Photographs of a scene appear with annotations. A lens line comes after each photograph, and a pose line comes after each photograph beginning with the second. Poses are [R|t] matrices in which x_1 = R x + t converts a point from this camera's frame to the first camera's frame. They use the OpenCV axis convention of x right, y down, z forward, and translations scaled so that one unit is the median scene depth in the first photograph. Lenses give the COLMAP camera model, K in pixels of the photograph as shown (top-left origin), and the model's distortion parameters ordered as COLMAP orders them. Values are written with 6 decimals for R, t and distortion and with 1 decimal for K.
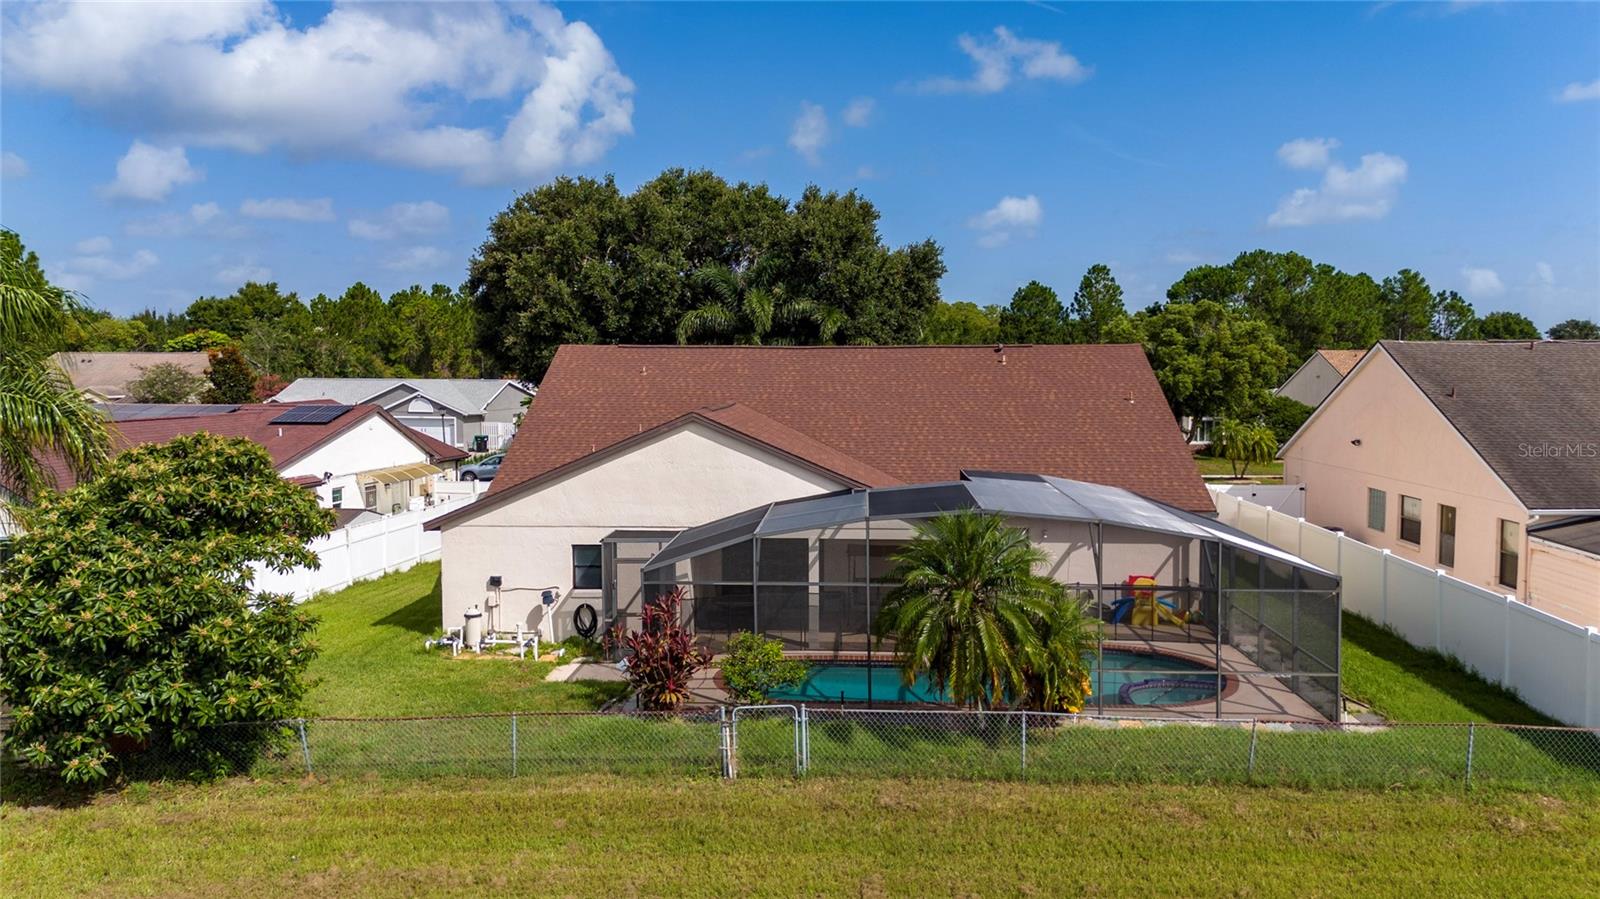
lens RADIAL K [[1169.2, 0, 800.0], [0, 1169.2, 449.5], [0, 0, 1]] dist [0.074862, -0.068410]
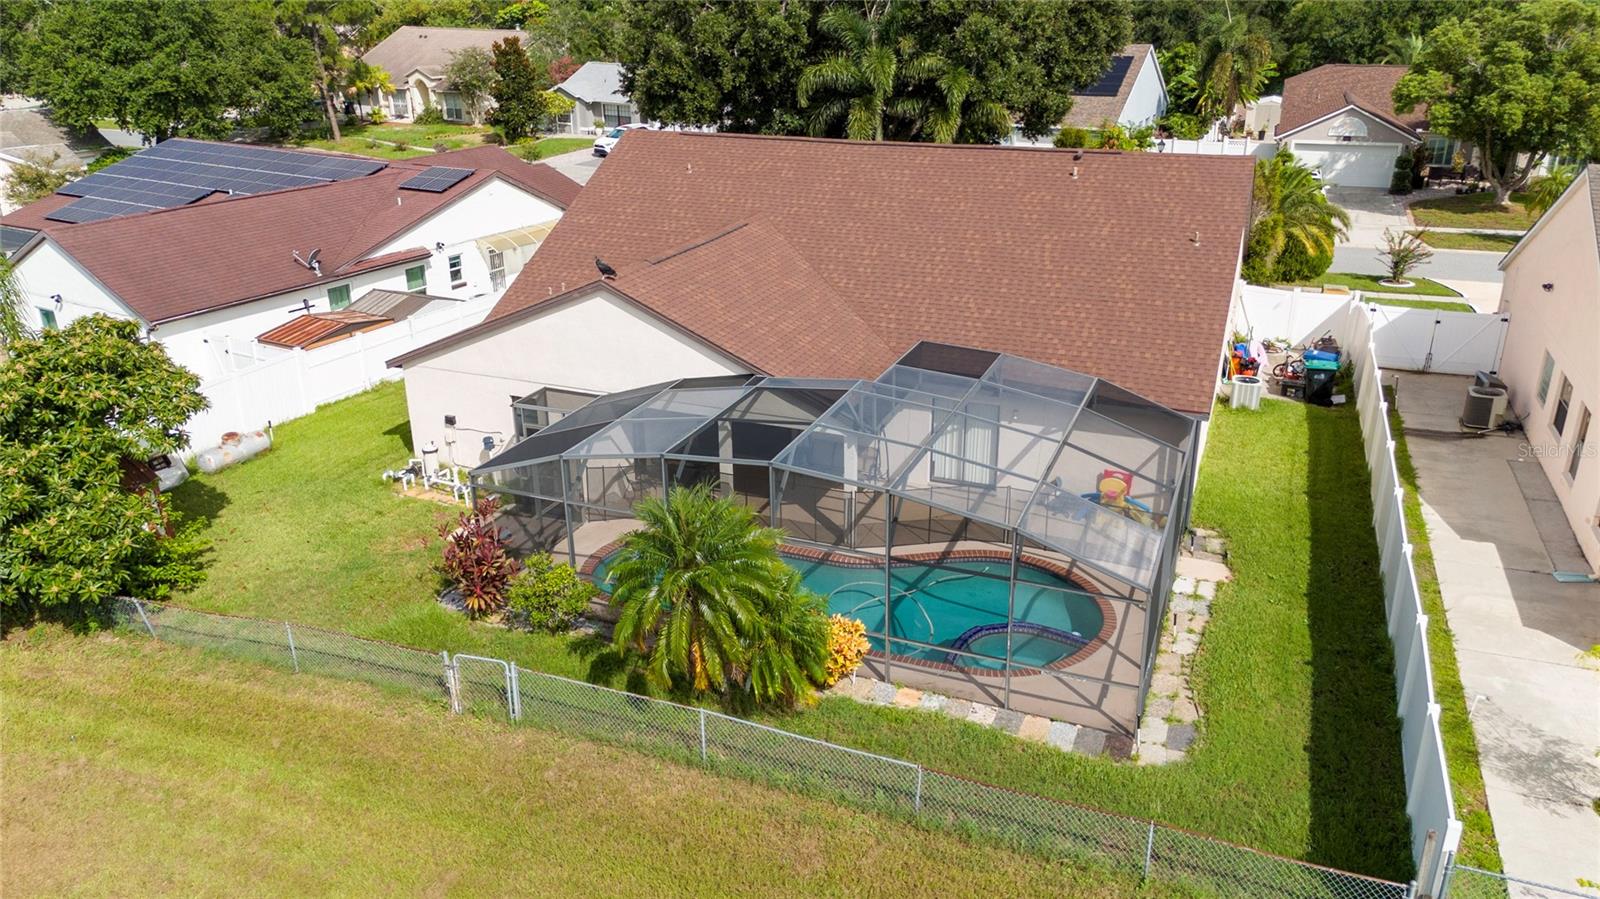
lens RADIAL K [[1169.2, 0, 800.0], [0, 1169.2, 449.5], [0, 0, 1]] dist [0.074862, -0.068410]
pose [[0.945740, 0.116741, -0.303228, 0.328566], [-0.020781, 0.953048, 0.302104, -0.171411], [0.324259, -0.279411, 0.903762, 0.123063]]
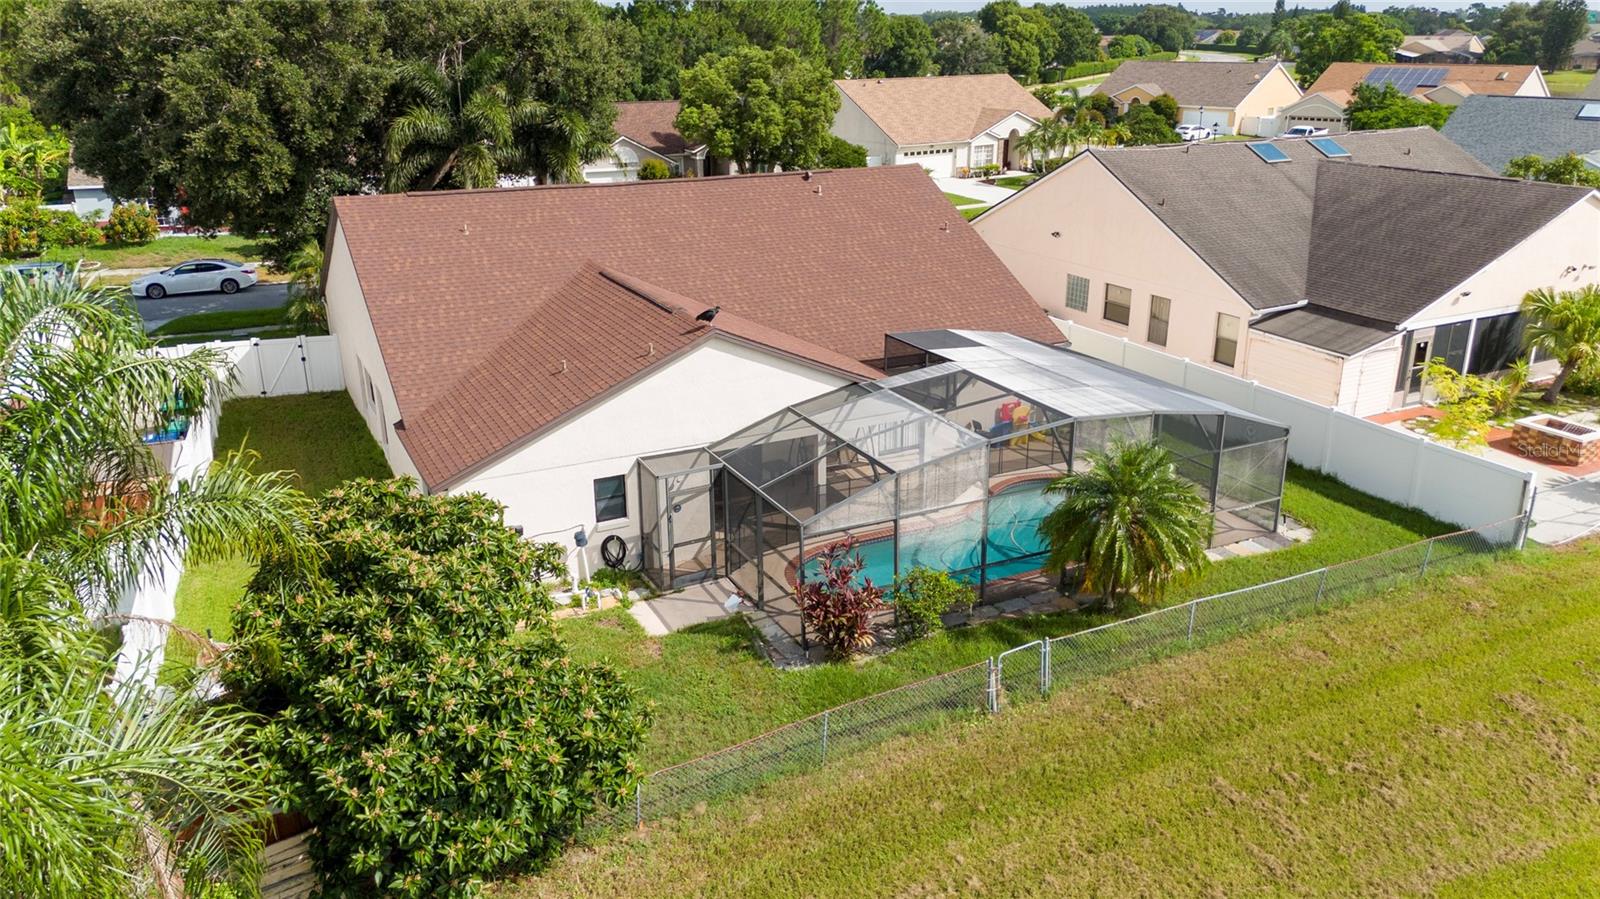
lens RADIAL K [[1169.2, 0, 800.0], [0, 1169.2, 449.5], [0, 0, 1]] dist [0.074862, -0.068410]
pose [[0.866997, -0.171110, 0.468015, -0.437713], [0.040200, 0.960153, 0.276568, -0.174915], [-0.496690, -0.220970, 0.839328, 0.123734]]
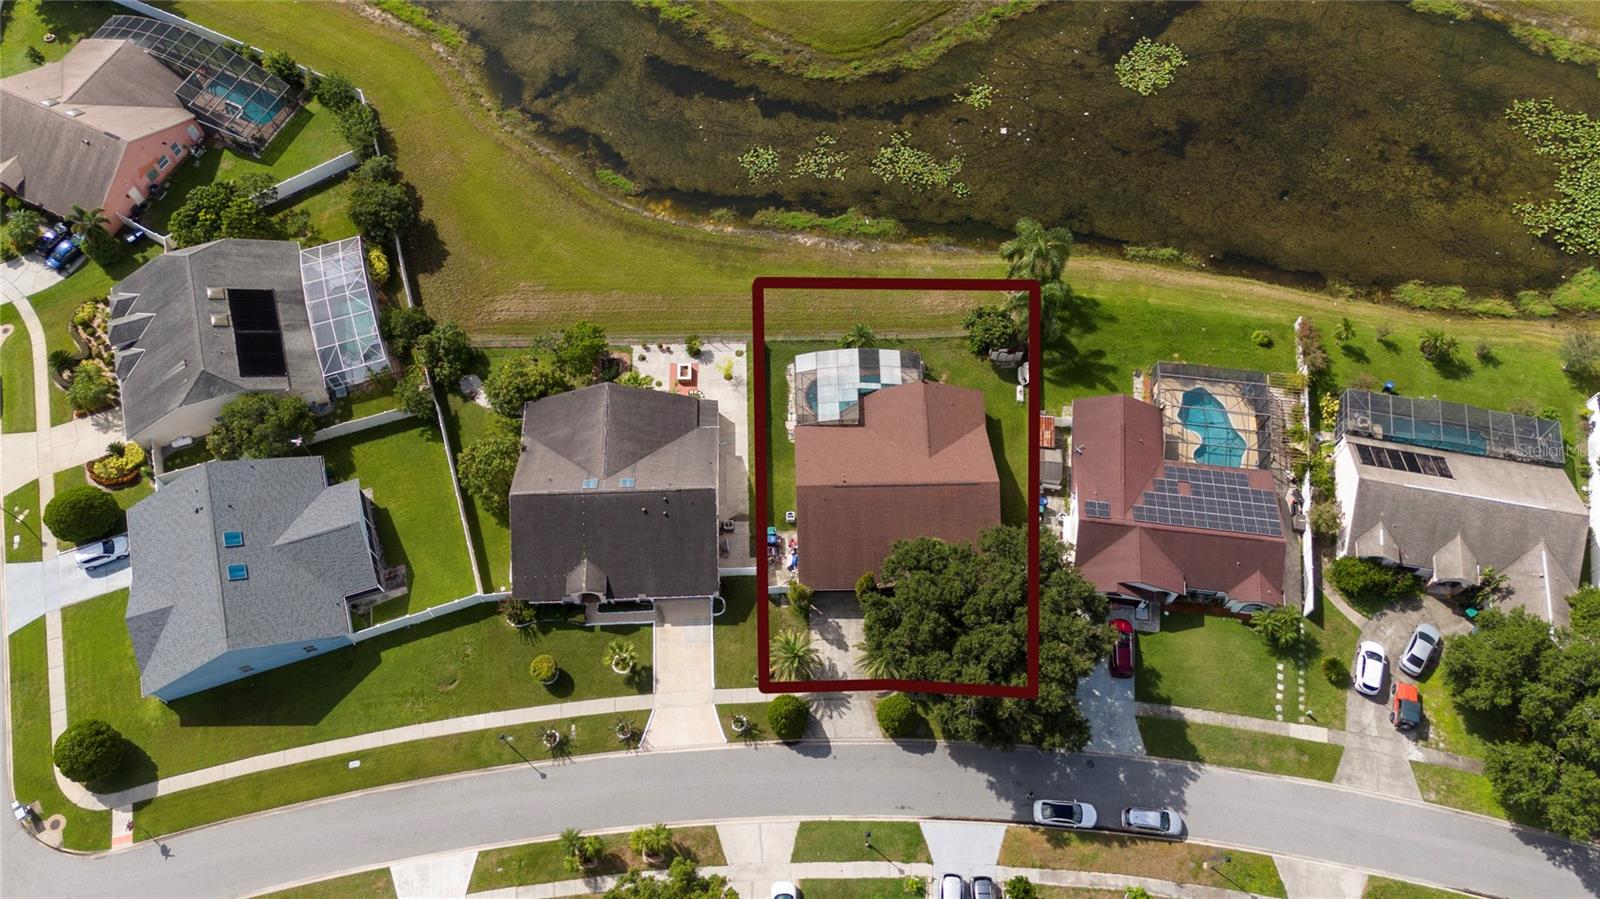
lens RADIAL K [[1169.2, 0, 800.0], [0, 1169.2, 449.5], [0, 0, 1]] dist [0.074862, -0.068410]
pose [[-0.997114, 0.067212, -0.035303, 0.469663], [-0.007103, 0.380386, 0.924801, -3.469399], [0.075586, 0.922382, -0.378811, 2.507616]]
